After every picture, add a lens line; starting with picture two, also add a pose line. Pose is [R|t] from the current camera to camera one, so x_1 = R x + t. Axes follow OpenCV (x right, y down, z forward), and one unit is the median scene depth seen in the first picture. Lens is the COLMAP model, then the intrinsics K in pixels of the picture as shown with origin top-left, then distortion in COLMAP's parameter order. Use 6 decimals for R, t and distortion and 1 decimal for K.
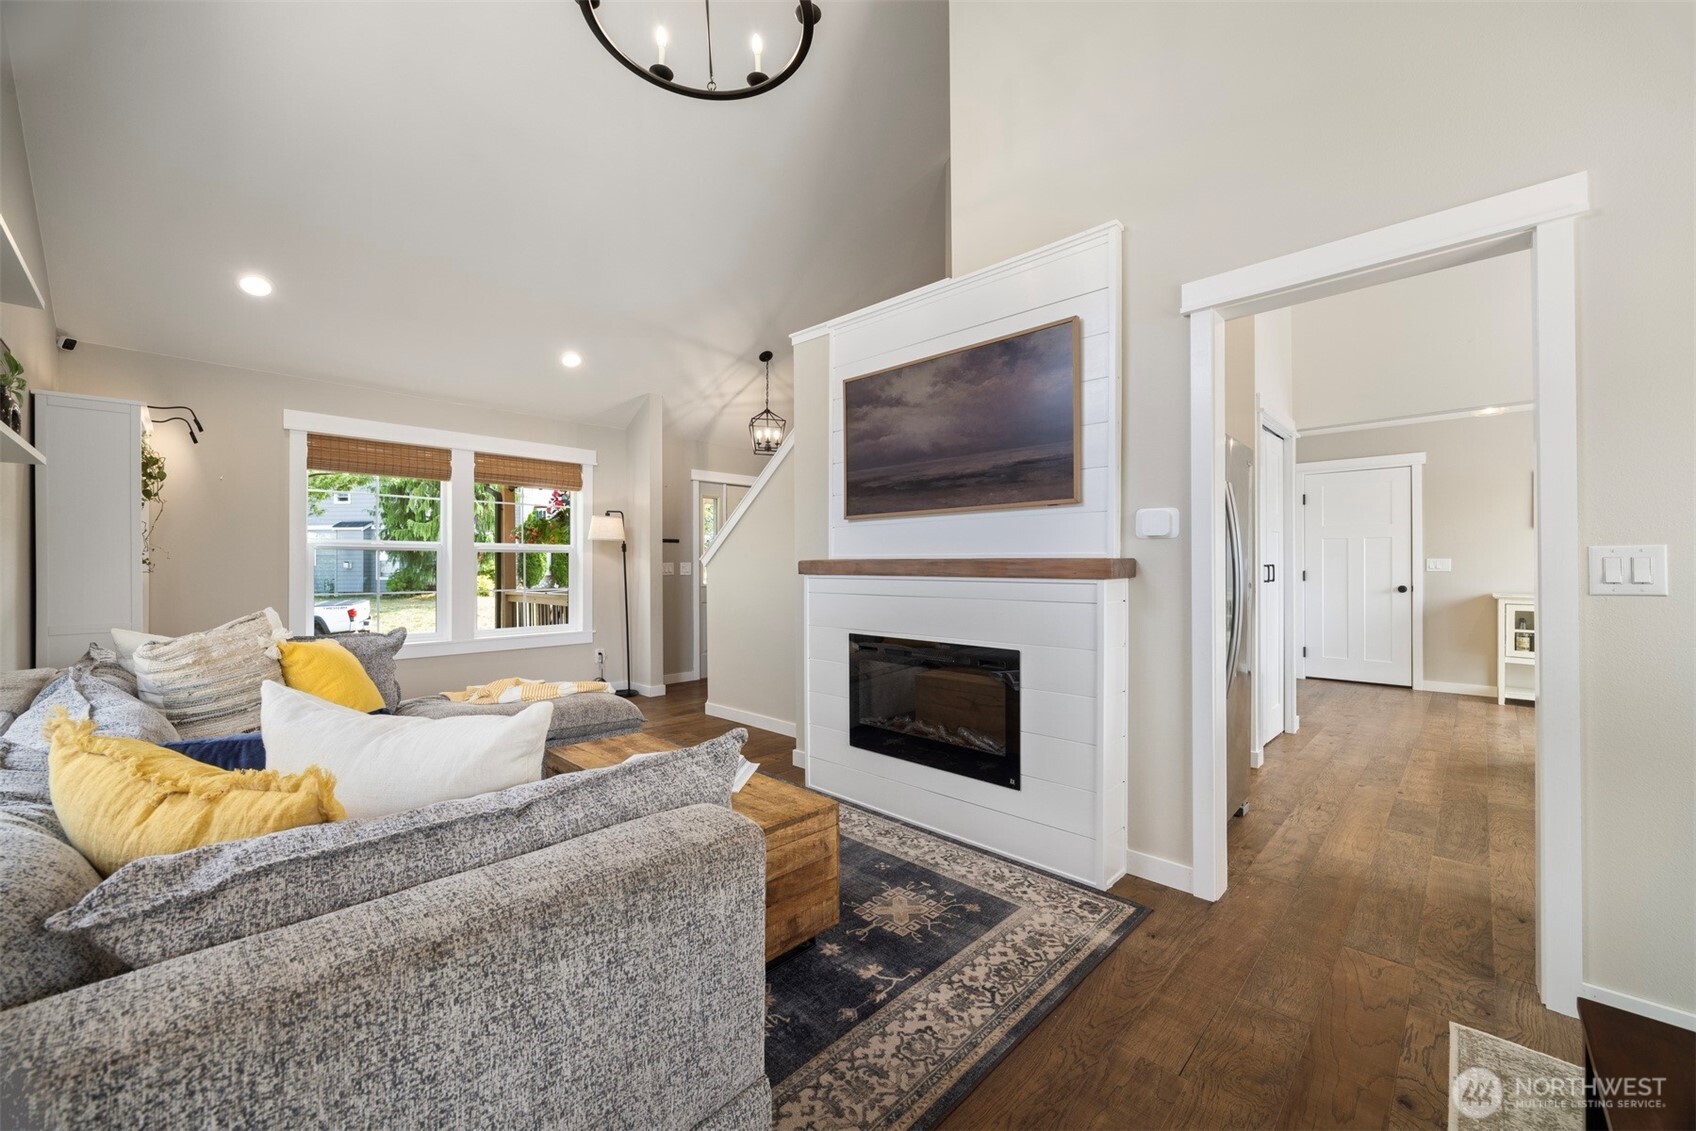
lens RADIAL K [[654.5, 0, 845.2], [0, 654.5, 571.5], [0, 0, 1]] dist [-0.002168, -0.000100]
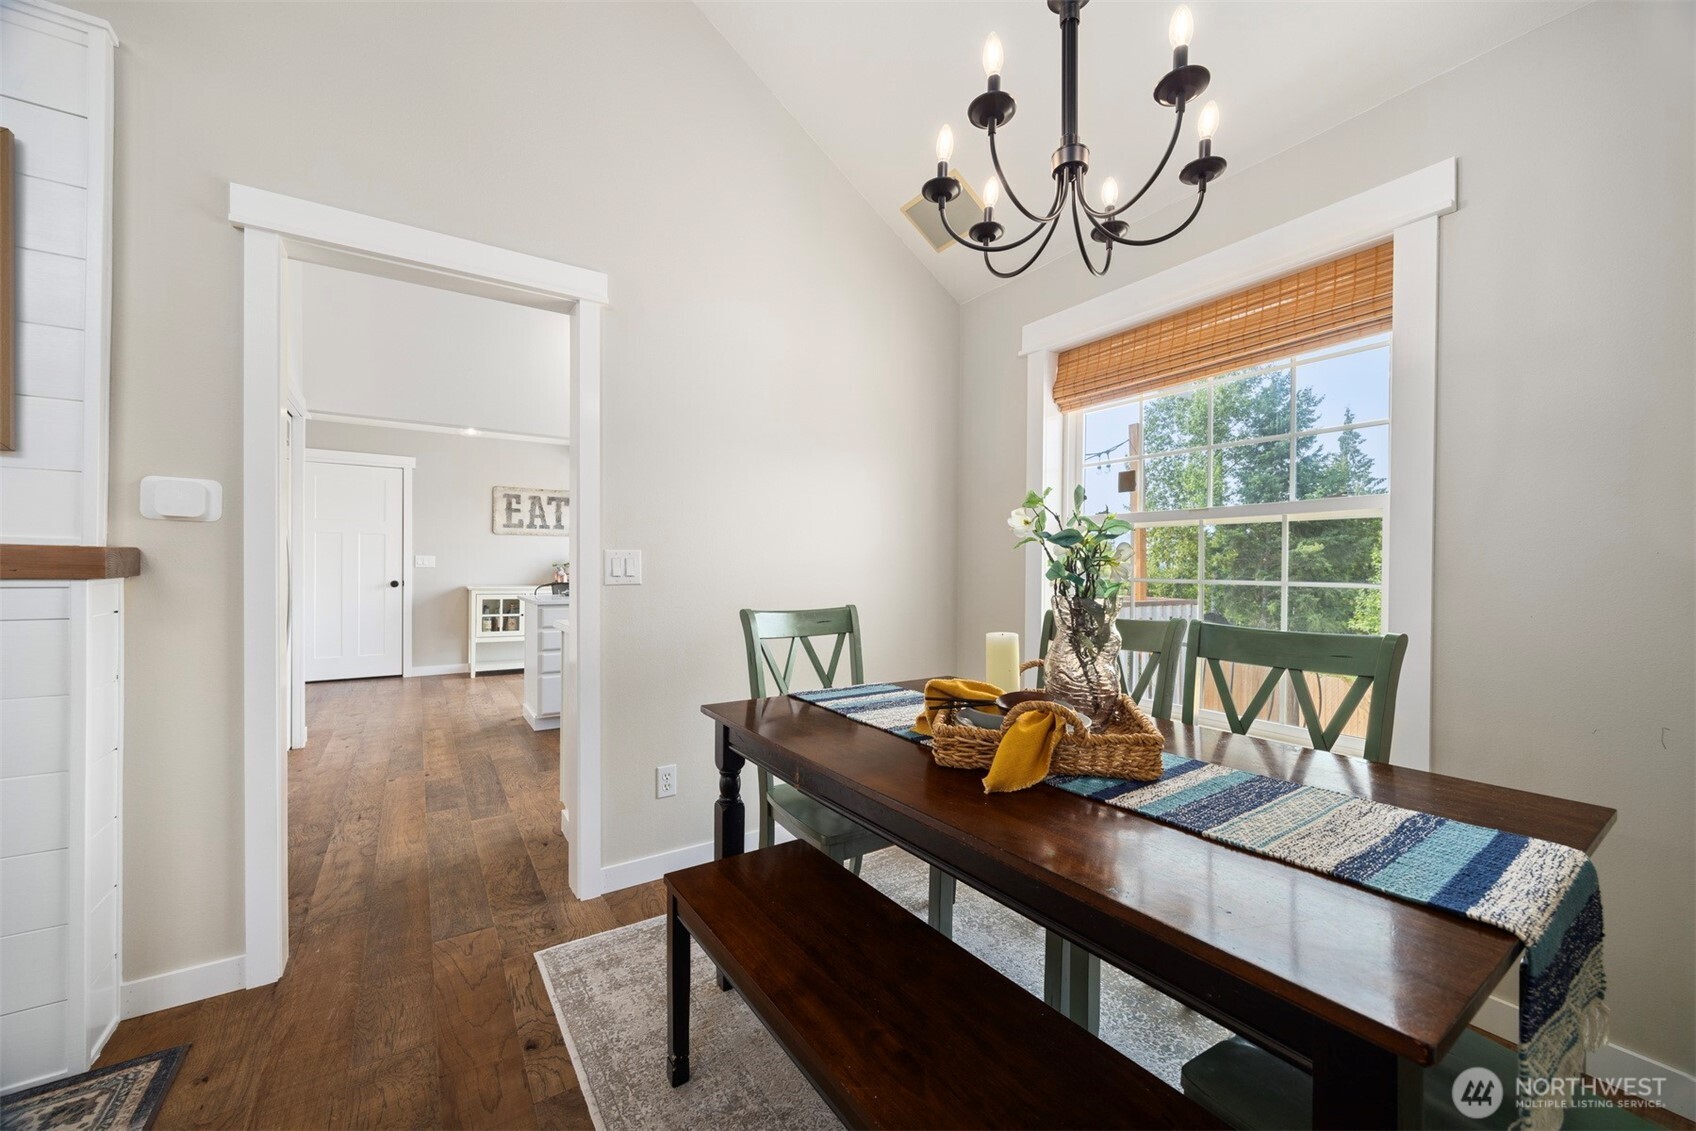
lens RADIAL K [[654.5, 0, 845.2], [0, 654.5, 571.5], [0, 0, 1]] dist [-0.002168, -0.000100]
pose [[0.199108, -0.005018, 0.979965, -0.068982], [-0.002342, 0.999982, 0.005596, -0.000893], [-0.979975, -0.003409, 0.199093, 0.146899]]
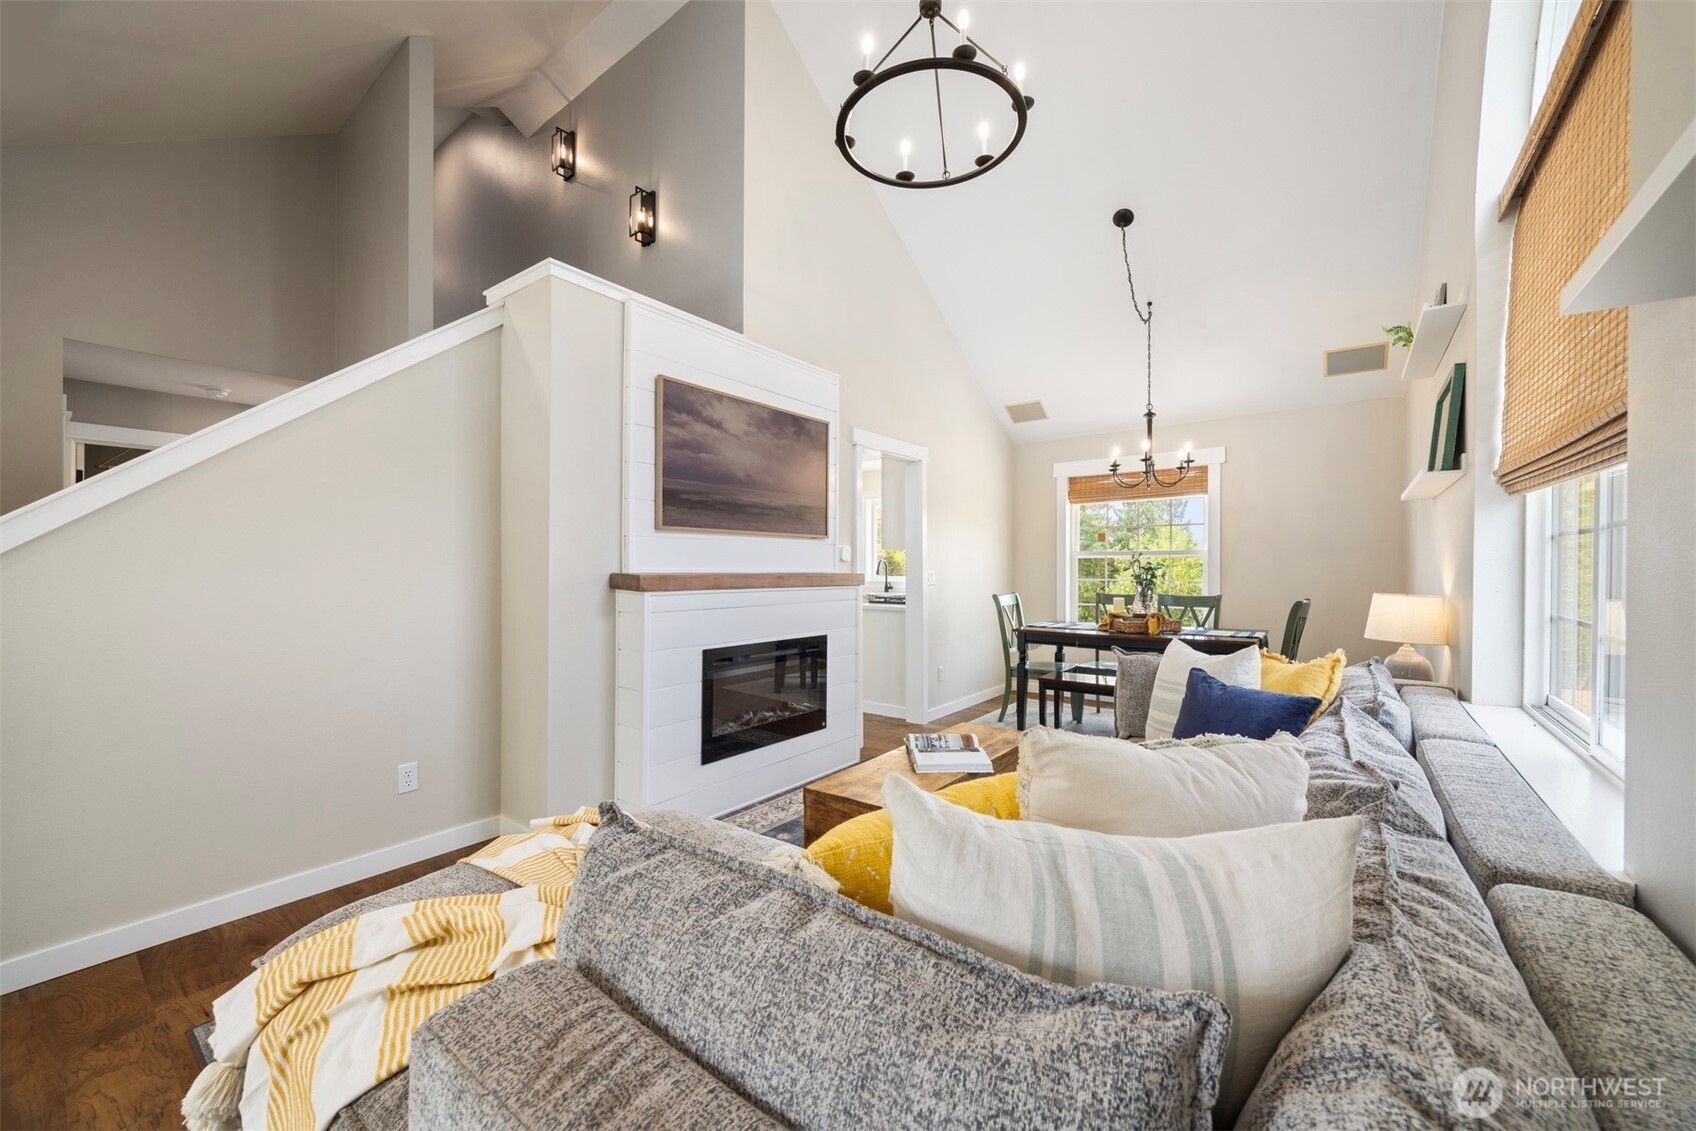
lens RADIAL K [[654.5, 0, 845.2], [0, 654.5, 571.5], [0, 0, 1]] dist [-0.002168, -0.000100]
pose [[-0.125146, -0.007114, 0.992113, -1.247205], [0.004149, 0.999962, 0.007694, -0.036180], [-0.992130, 0.005080, -0.125112, 1.156876]]
